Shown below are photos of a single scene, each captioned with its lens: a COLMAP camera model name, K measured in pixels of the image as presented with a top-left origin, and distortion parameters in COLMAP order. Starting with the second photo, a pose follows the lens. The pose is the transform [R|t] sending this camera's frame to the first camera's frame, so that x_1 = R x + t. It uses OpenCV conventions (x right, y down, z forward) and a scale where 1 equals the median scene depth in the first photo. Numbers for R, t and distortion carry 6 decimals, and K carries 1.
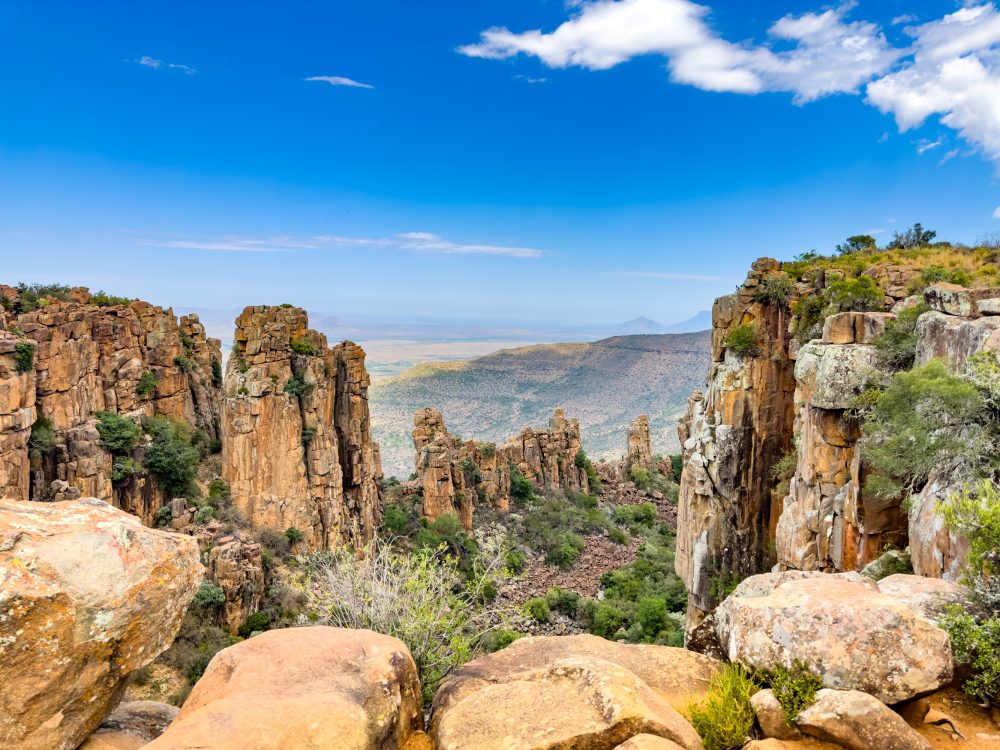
lens RADIAL K [[708.7, 0, 504.2], [0, 708.7, 368.7], [0, 0, 1]] dist [-0.002286, 0.001587]
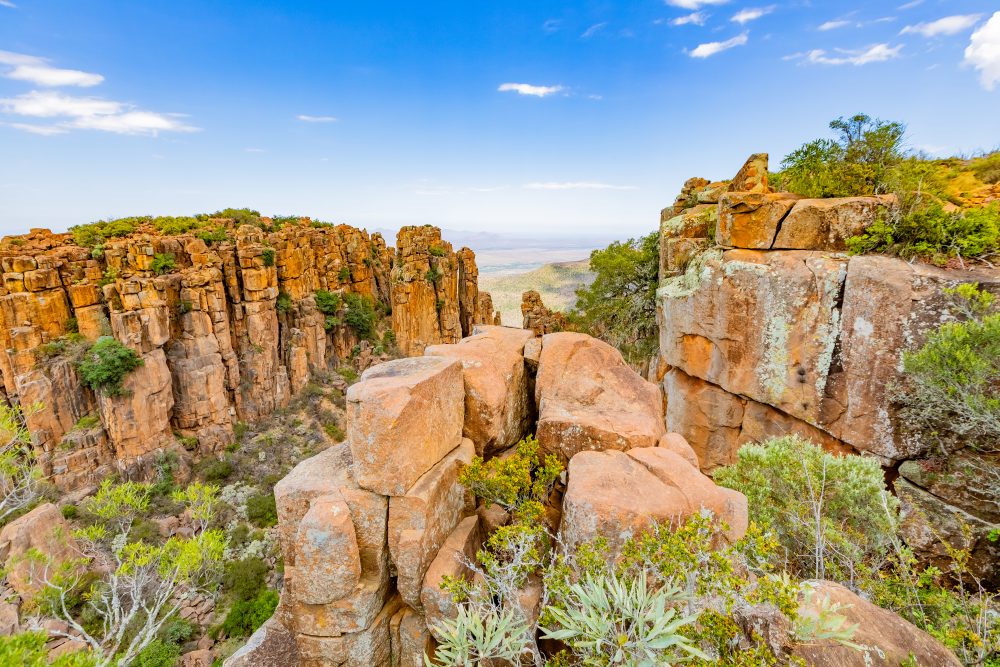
lens RADIAL K [[445.8, 0, 502.4], [0, 445.8, 330.3], [0, 0, 1]] dist [-0.000829, 0.001265]
pose [[0.975178, 0.027472, -0.219711, 0.095452], [0.003720, 0.990100, 0.140311, 0.005996], [0.221390, -0.137646, 0.965422, 0.024835]]
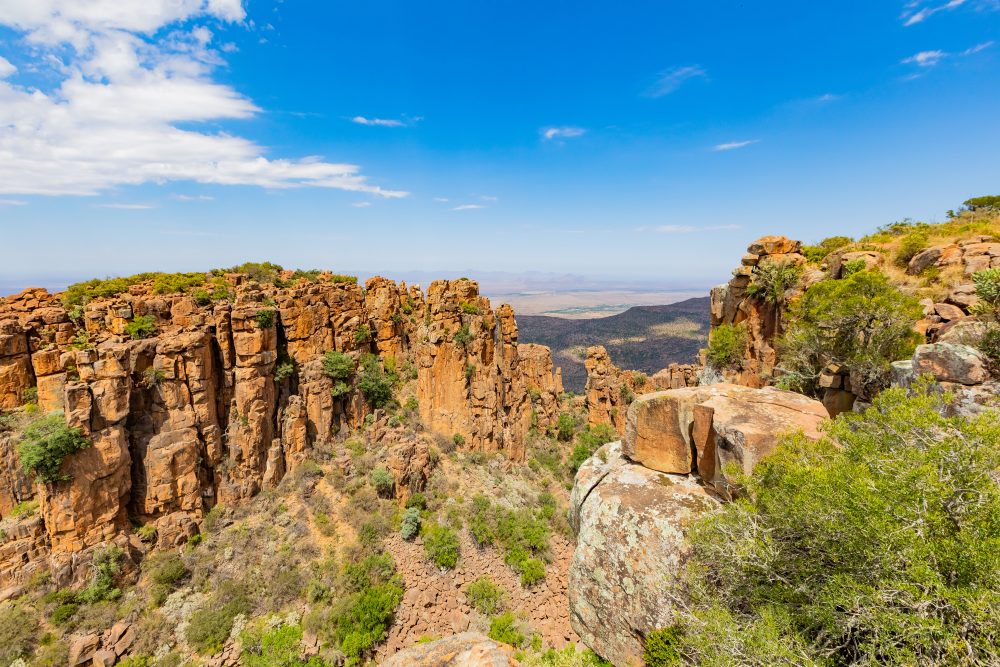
lens RADIAL K [[445.8, 0, 502.7], [0, 445.8, 331.0], [0, 0, 1]] dist [-0.000829, 0.001265]
pose [[0.915810, 0.037299, -0.399877, 0.142045], [-0.017186, 0.998405, 0.053769, -0.036255], [0.401245, -0.042370, 0.914990, 0.212113]]
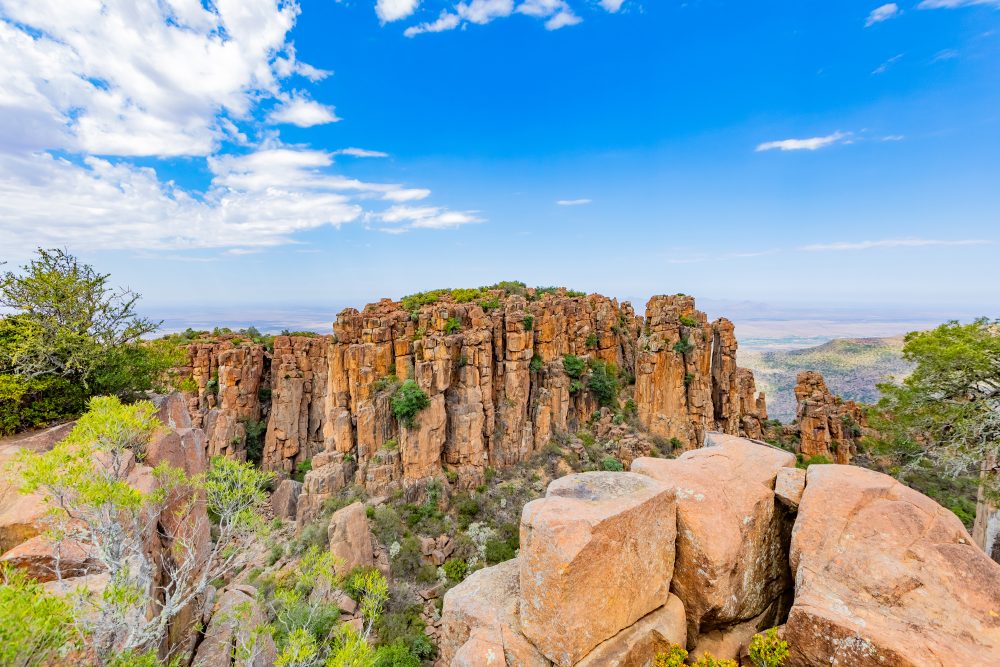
lens RADIAL K [[445.8, 0, 500.1], [0, 445.8, 330.6], [0, 0, 1]] dist [-0.000829, 0.001265]
pose [[0.718070, 0.028294, -0.695395, 0.095600], [-0.038220, 0.999269, 0.001192, 0.003780], [0.694921, 0.025722, 0.718626, 0.031845]]
